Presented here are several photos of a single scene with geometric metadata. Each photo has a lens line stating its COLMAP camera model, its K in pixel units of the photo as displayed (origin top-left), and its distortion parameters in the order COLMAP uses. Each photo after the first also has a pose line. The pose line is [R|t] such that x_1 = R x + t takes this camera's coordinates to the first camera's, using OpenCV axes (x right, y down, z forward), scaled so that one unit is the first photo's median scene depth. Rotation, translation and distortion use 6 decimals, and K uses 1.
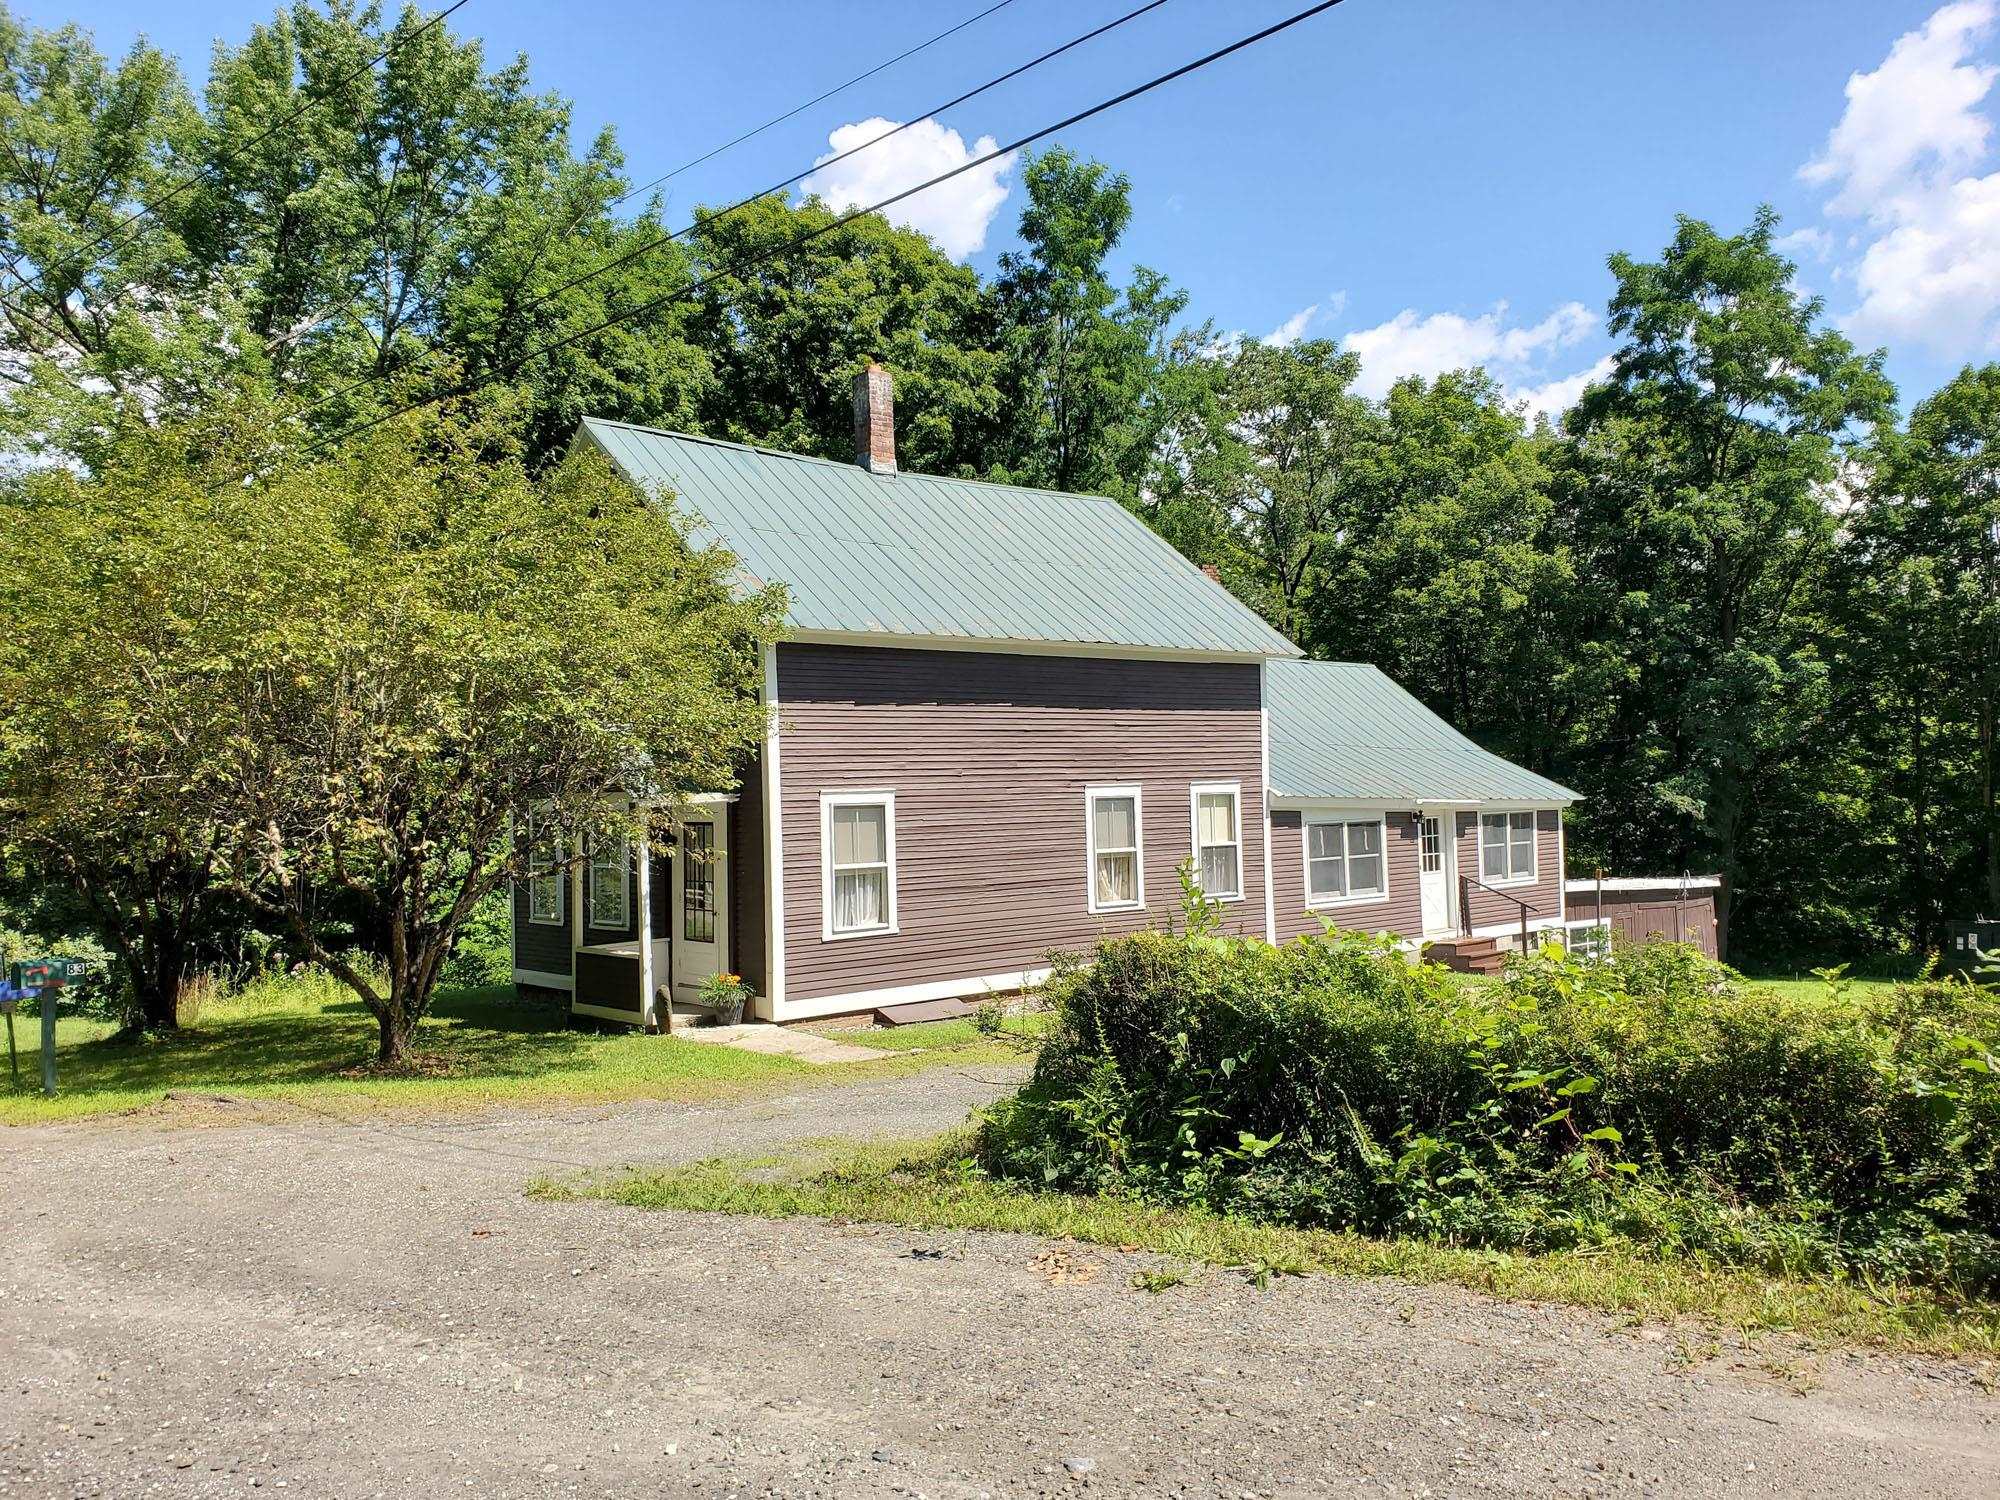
lens RADIAL K [[1574.2, 0, 1000.0], [0, 1574.2, 750.0], [0, 0, 1]] dist [0.084698, -0.002789]
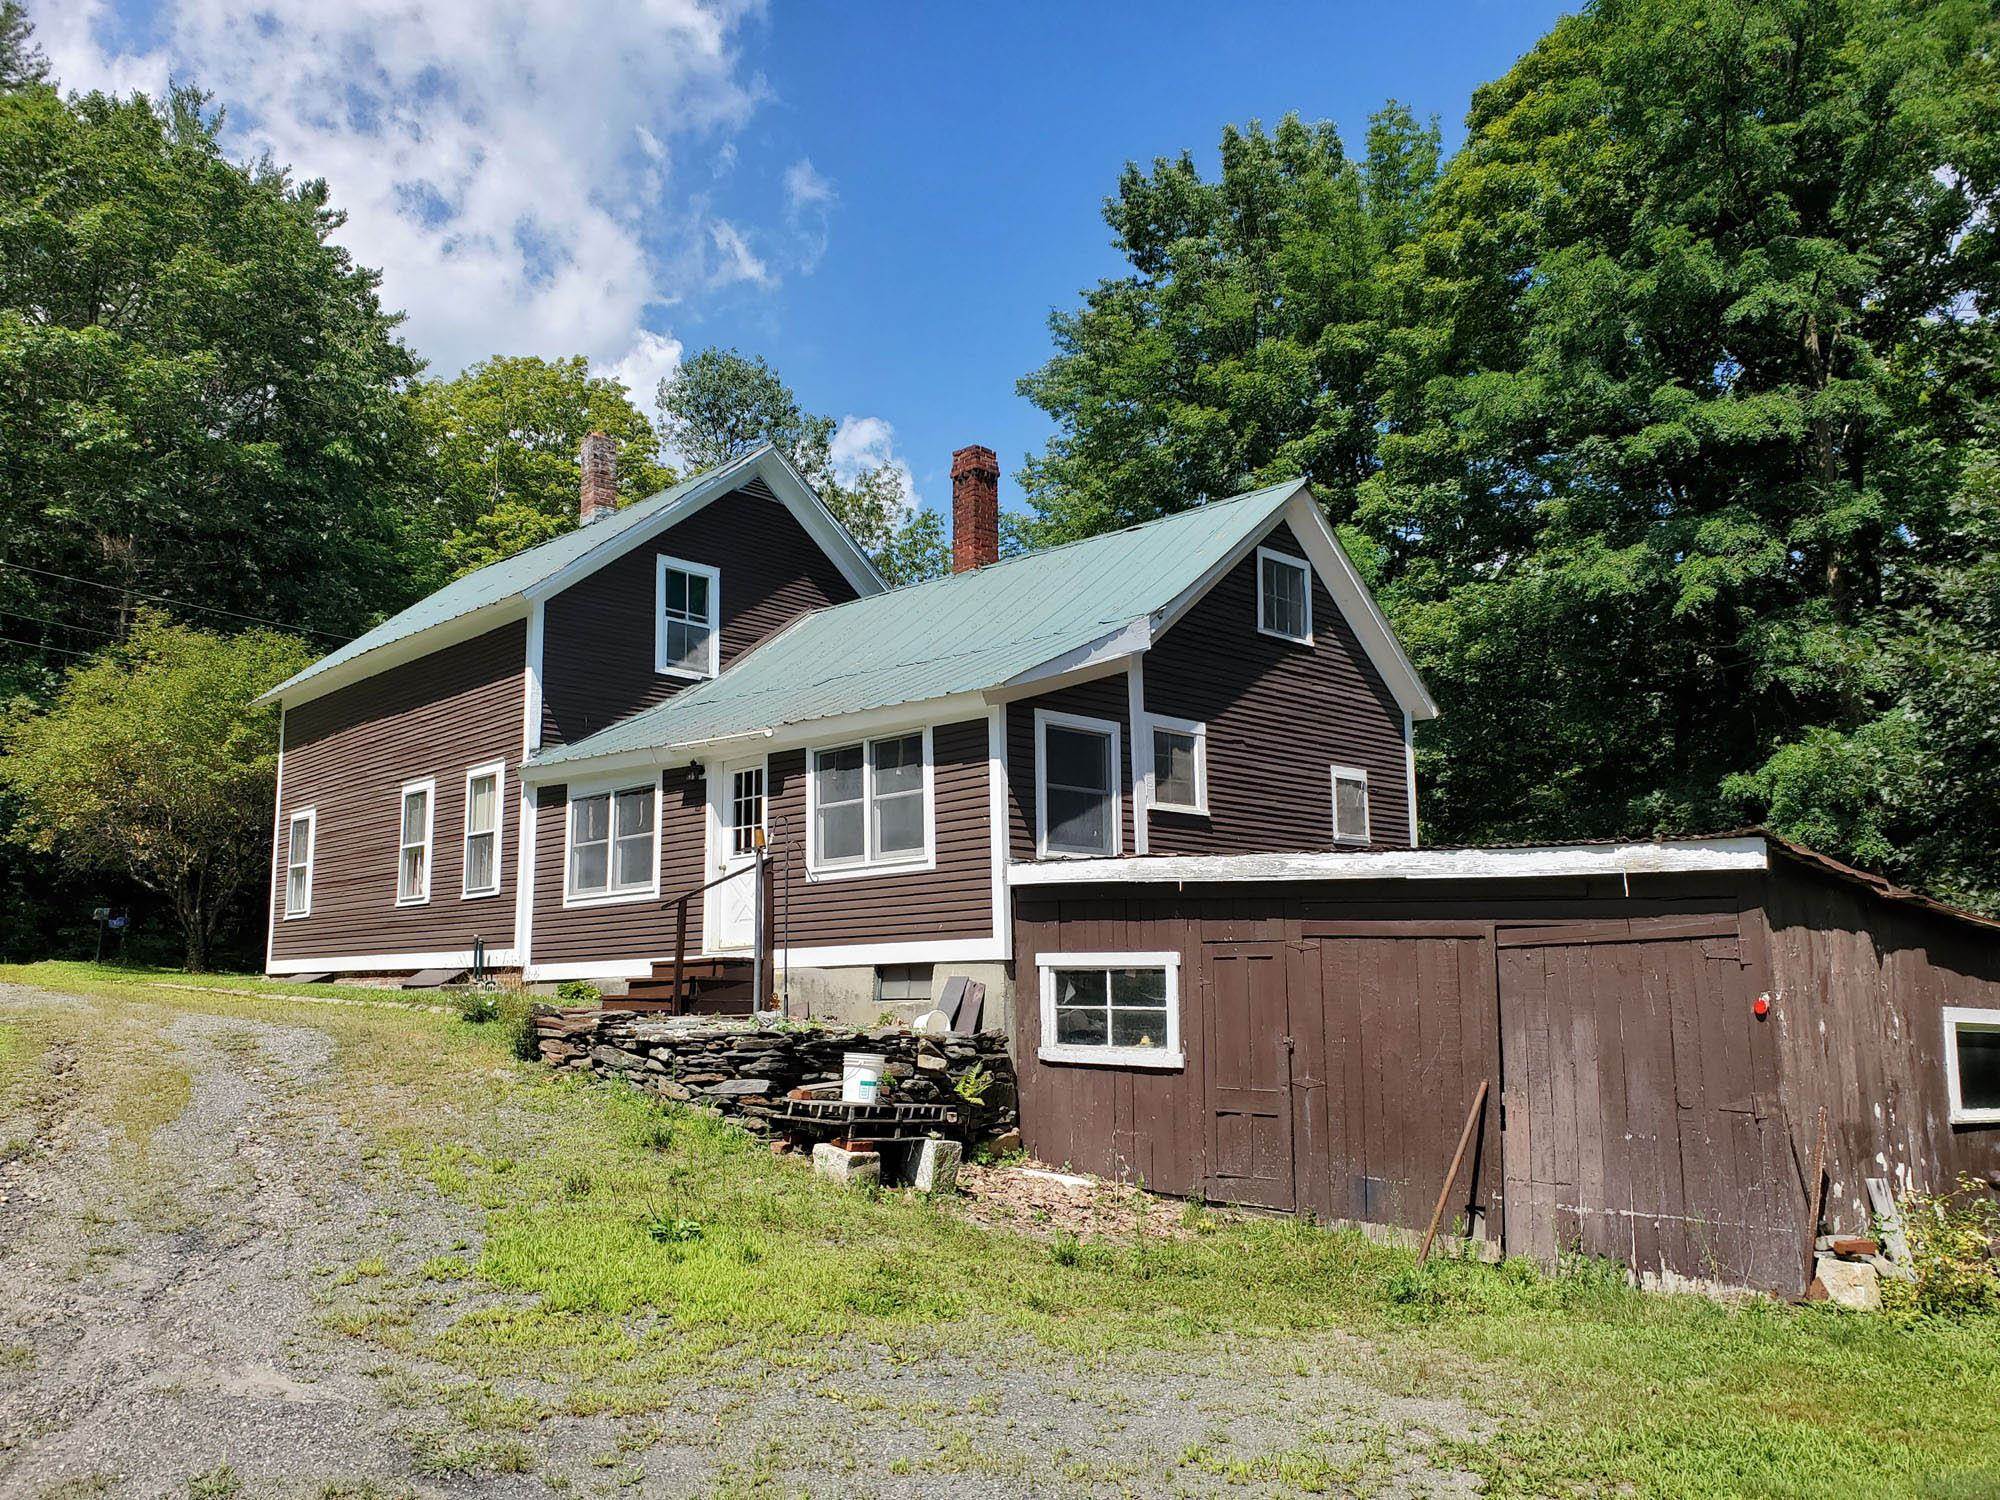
lens RADIAL K [[1574.2, 0, 1000.0], [0, 1574.2, 750.0], [0, 0, 1]] dist [0.084698, -0.002789]
pose [[0.050816, -0.112058, -0.992401, 0.961356], [0.053099, 0.992583, -0.109360, 0.116432], [0.997295, -0.047138, 0.056389, 1.134521]]
